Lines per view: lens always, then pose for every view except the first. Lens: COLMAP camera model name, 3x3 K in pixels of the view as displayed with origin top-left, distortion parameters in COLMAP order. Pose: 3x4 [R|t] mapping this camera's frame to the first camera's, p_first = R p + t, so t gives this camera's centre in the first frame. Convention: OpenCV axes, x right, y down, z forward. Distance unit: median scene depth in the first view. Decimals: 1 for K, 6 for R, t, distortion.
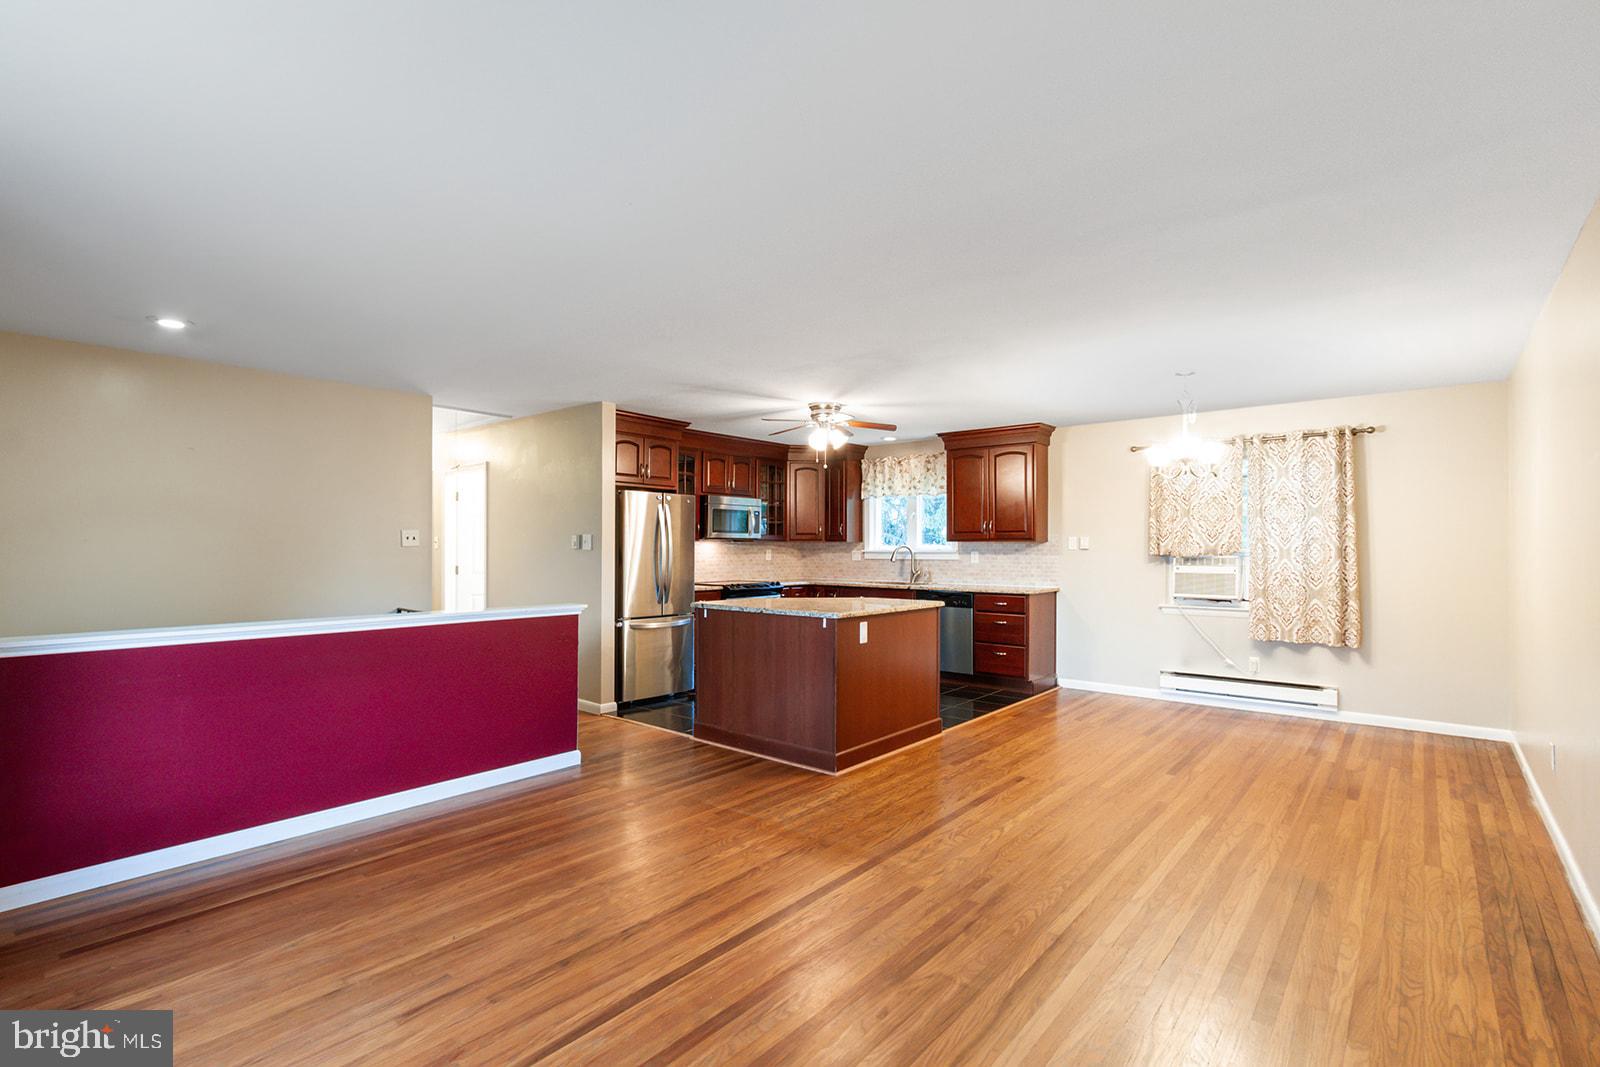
lens RADIAL K [[754.1, 0, 805.2], [0, 754.1, 536.9], [0, 0, 1]] dist [0.001283, 0.000275]
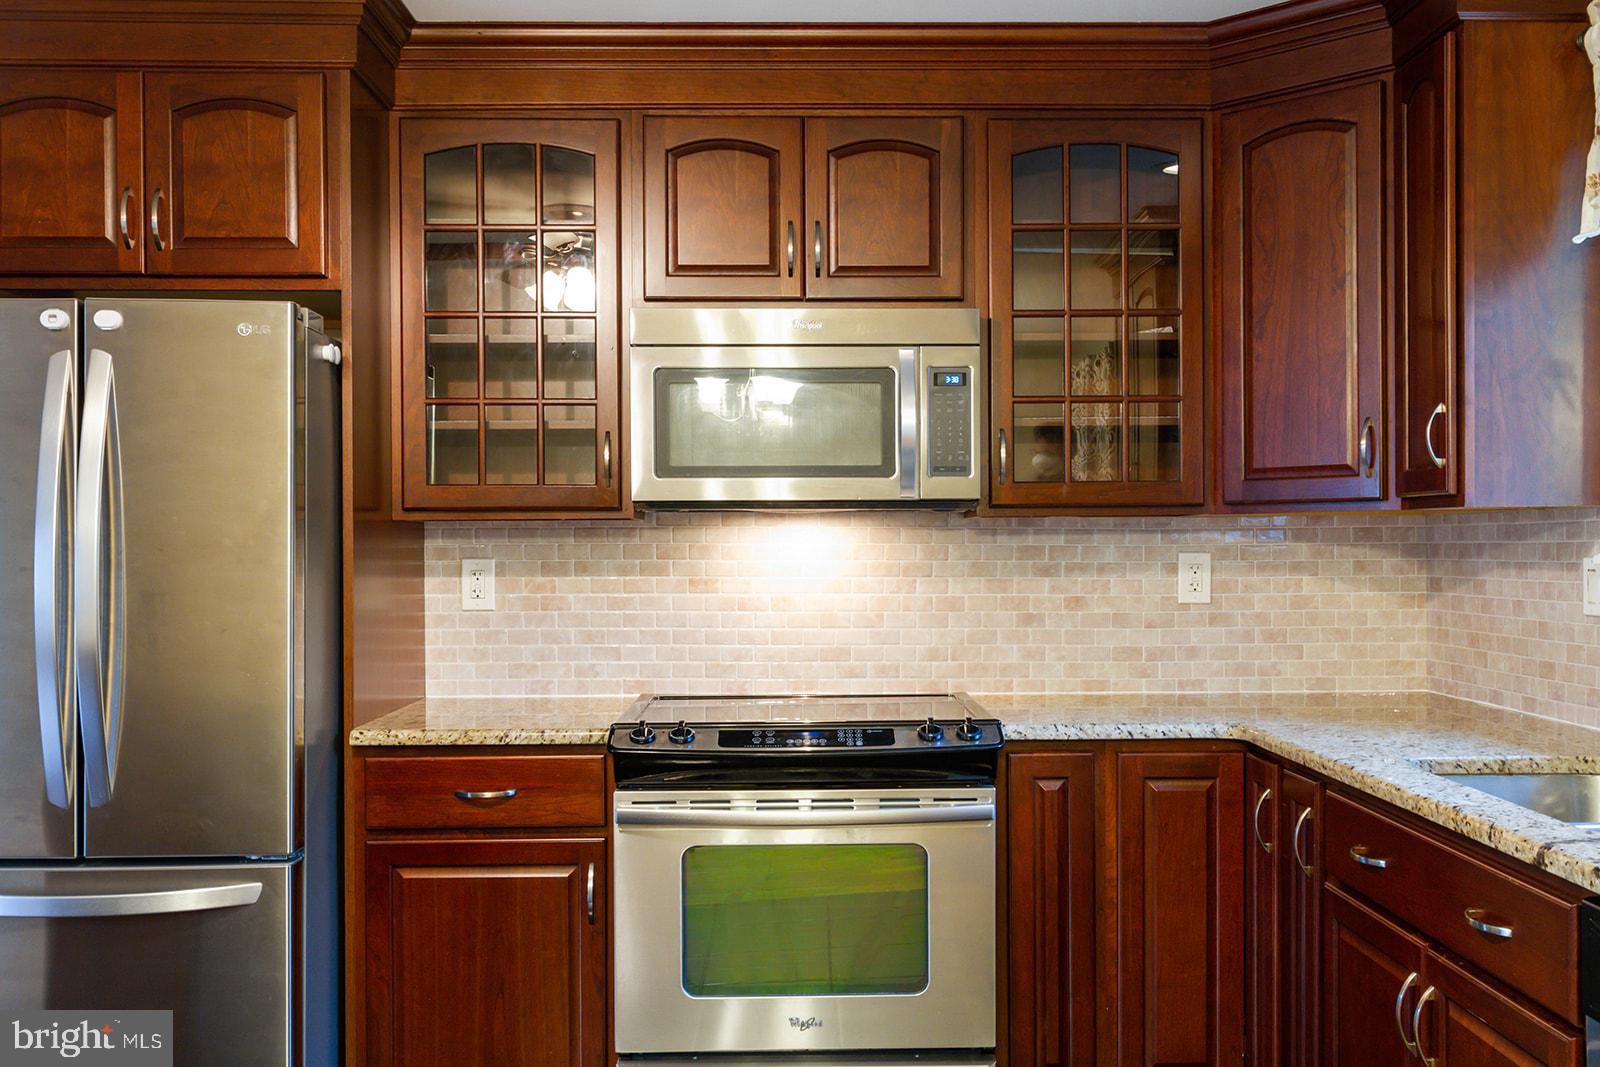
lens RADIAL K [[1676.4, 0, 801.7], [0, 1676.4, 533.1], [0, 0, 1]] dist [0.003167, 0.000000]
pose [[0.655346, -0.002127, -0.755326, 0.244307], [0.017241, 0.999778, 0.012143, 0.004642], [0.755132, -0.020980, 0.655237, 0.667781]]
